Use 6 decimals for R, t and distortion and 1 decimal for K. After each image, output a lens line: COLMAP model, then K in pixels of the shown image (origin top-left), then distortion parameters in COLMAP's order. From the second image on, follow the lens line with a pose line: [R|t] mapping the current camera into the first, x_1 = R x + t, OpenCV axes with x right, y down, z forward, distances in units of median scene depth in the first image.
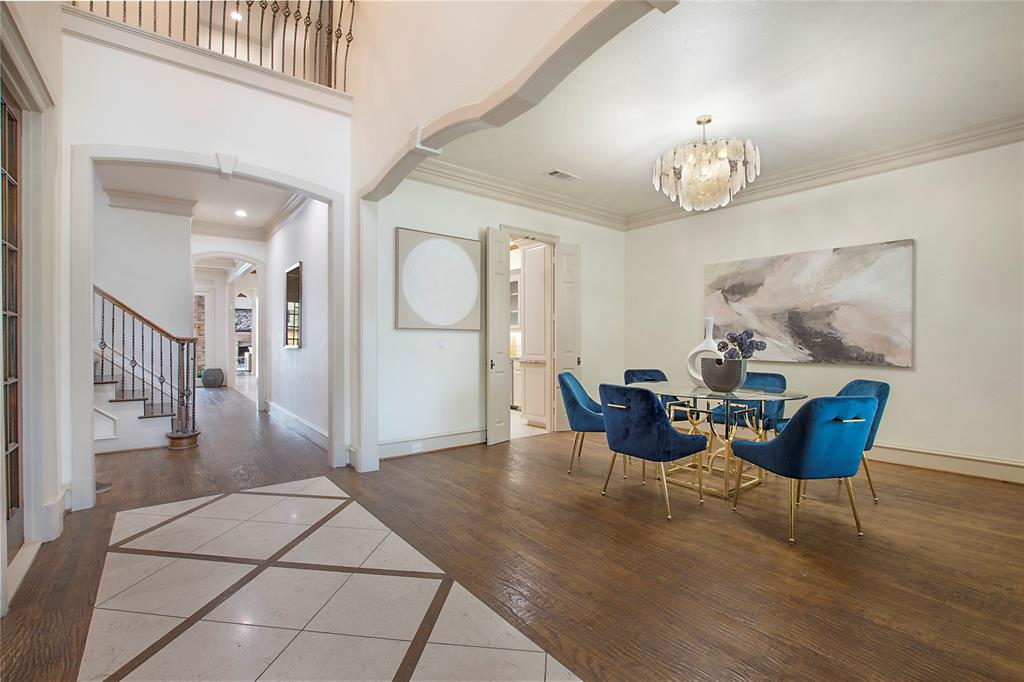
lens RADIAL K [[456.7, 0, 510.0], [0, 456.7, 343.7], [0, 0, 1]] dist [-0.021574, 0.000345]
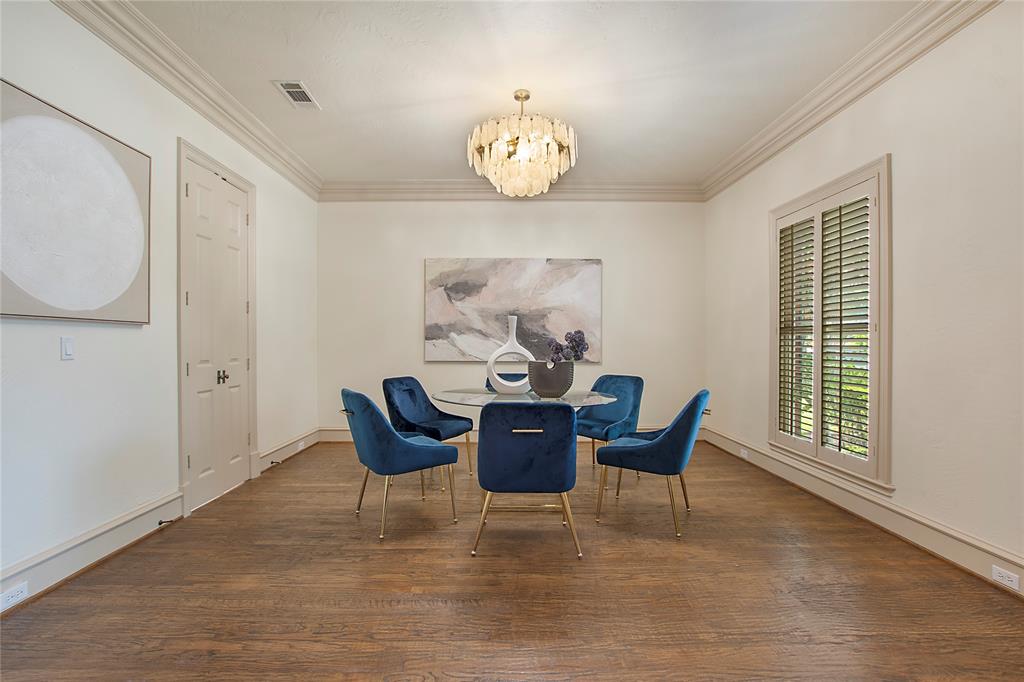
lens RADIAL K [[464.1, 0, 512.0], [0, 464.1, 341.0], [0, 0, 1]] dist [-0.028295, 0.000297]
pose [[0.611276, -0.003714, 0.791409, -0.245047], [0.007416, 0.999972, -0.001035, -0.005968], [-0.791383, 0.006502, 0.611286, 0.364067]]
